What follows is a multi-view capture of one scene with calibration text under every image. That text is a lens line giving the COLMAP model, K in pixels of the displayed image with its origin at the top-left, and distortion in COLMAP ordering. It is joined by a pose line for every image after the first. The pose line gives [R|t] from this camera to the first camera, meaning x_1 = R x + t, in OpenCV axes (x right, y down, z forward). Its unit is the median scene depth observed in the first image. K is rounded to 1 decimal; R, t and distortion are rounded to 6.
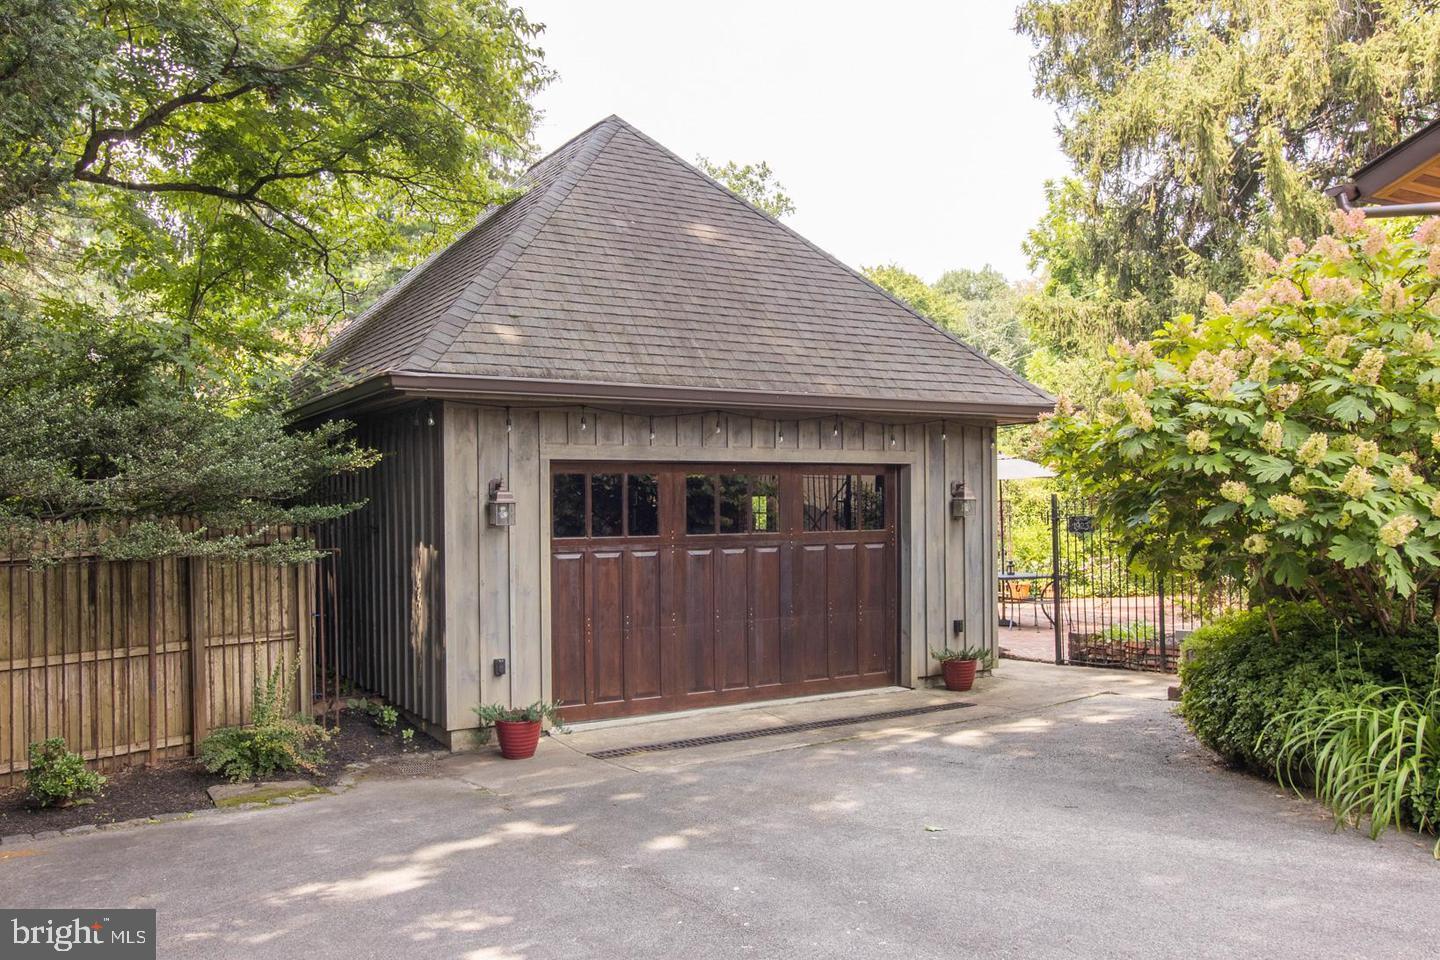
lens RADIAL K [[1167.1, 0, 722.0], [0, 1167.1, 487.6], [0, 0, 1]] dist [-0.010124, -0.001760]
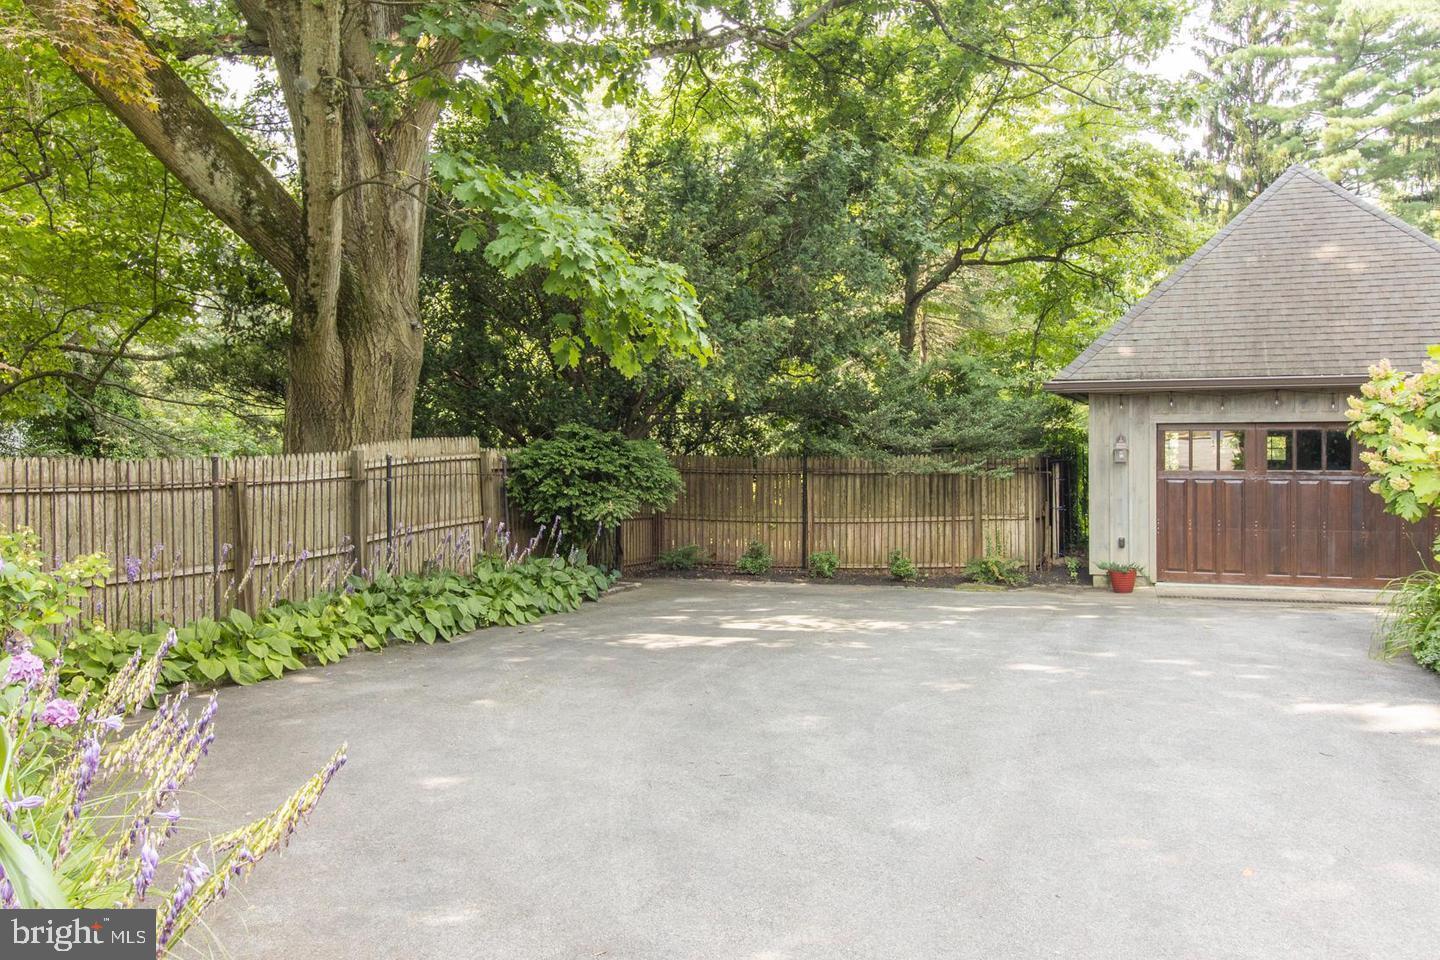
lens RADIAL K [[1167.1, 0, 720.7], [0, 1167.1, 472.4], [0, 0, 1]] dist [-0.010124, -0.001760]
pose [[0.613678, 0.034234, -0.788814, 0.833623], [0.011252, 0.998579, 0.052091, -0.050370], [0.789476, -0.040842, 0.612420, -0.555397]]
